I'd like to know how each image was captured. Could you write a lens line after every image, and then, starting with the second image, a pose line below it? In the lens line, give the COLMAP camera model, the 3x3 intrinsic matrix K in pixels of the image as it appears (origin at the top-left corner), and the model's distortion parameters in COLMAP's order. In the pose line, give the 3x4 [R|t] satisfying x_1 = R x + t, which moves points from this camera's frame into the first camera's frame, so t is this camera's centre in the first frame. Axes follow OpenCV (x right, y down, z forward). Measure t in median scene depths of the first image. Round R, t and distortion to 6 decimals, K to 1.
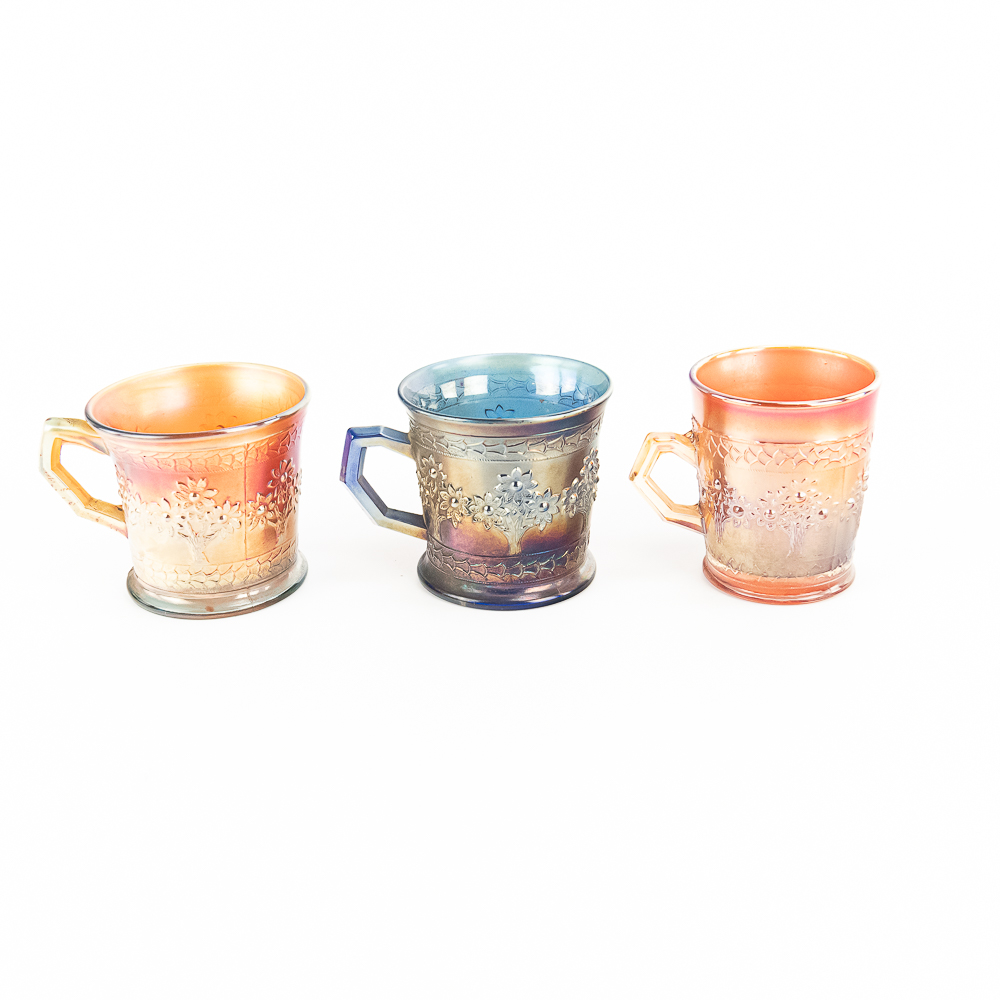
lens RADIAL K [[1691.0, 0, 500.0], [0, 1691.0, 500.0], [0, 0, 1]] dist [0.028111, 0.011067]
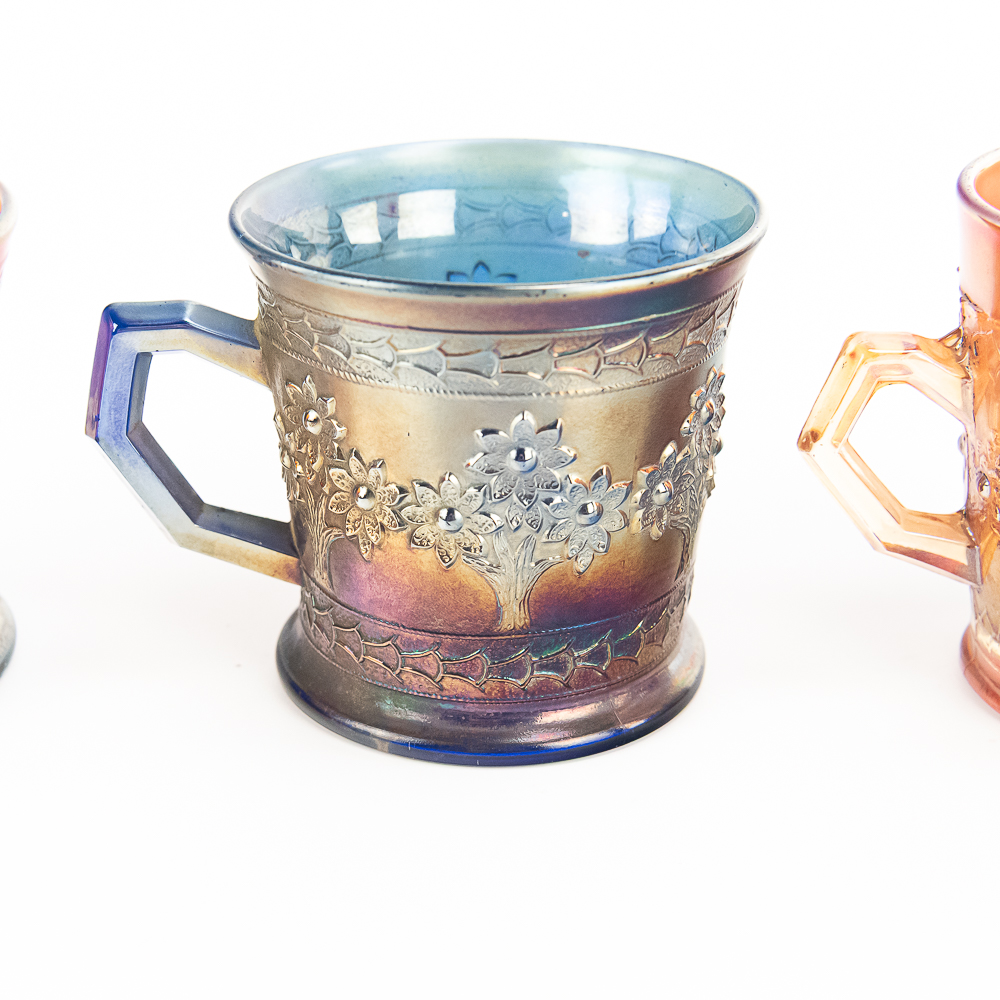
lens RADIAL K [[2549.3, 0, 500.0], [0, 2549.3, 500.0], [0, 0, 1]] dist [0.045587, 0.131095]
pose [[0.999705, 0.021705, 0.010858, -0.001536], [-0.021865, 0.999651, 0.014824, -0.007232], [-0.010532, -0.015057, 0.999831, 0.393342]]
